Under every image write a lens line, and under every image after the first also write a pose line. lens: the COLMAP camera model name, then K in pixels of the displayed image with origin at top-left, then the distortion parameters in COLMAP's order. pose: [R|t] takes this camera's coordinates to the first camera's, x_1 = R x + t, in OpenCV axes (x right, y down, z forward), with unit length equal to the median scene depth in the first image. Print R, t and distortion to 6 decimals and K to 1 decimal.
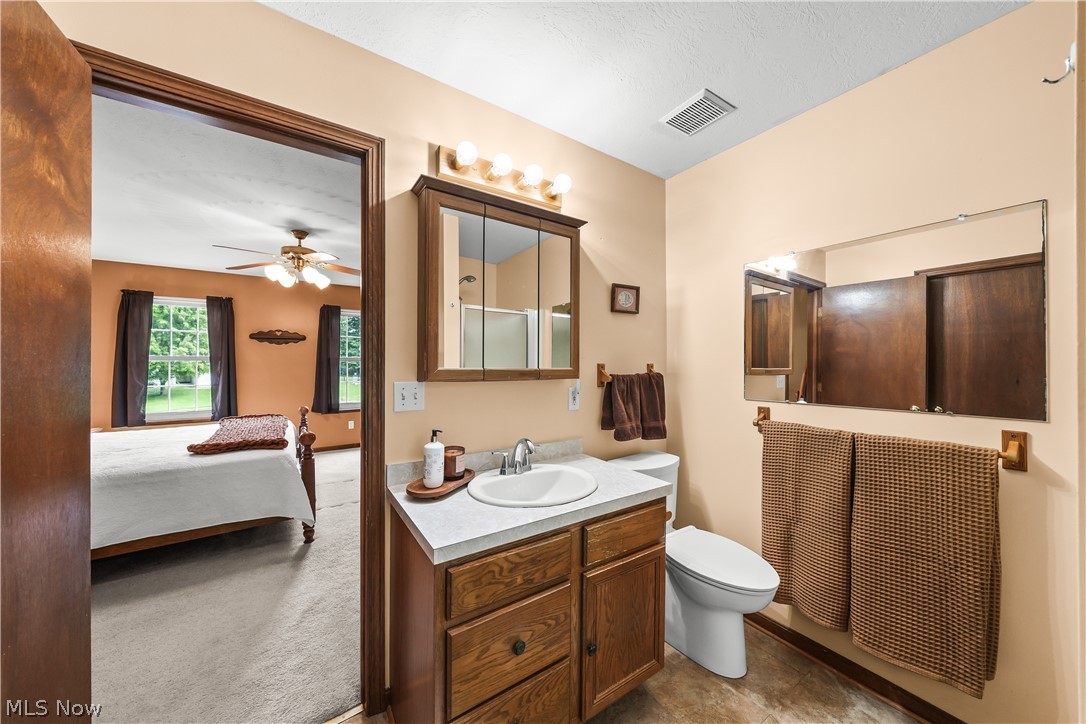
lens RADIAL K [[382.8, 0, 537.4], [0, 382.8, 364.3], [0, 0, 1]] dist [-0.021853, 0.002146]
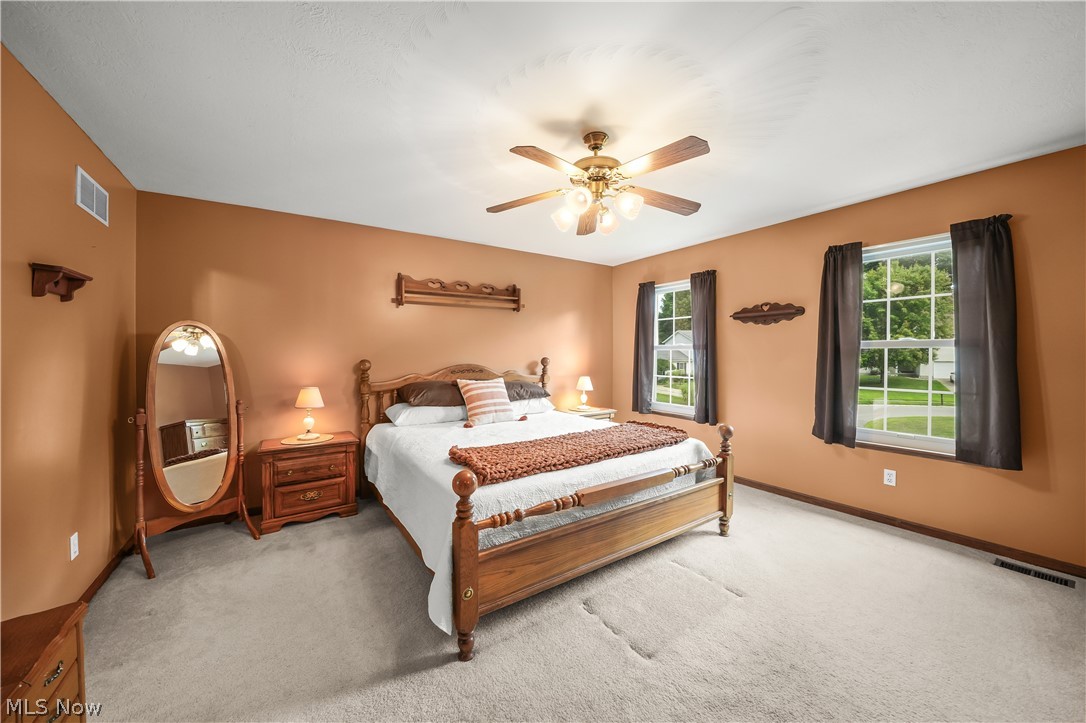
lens RADIAL K [[382.8, 0, 536.3], [0, 382.8, 357.3], [0, 0, 1]] dist [-0.021853, 0.002146]
pose [[0.004692, 0.008922, -0.999949, -0.008952], [0.004080, 0.999952, 0.008942, -0.001231], [0.999981, -0.004122, 0.004655, 0.597546]]
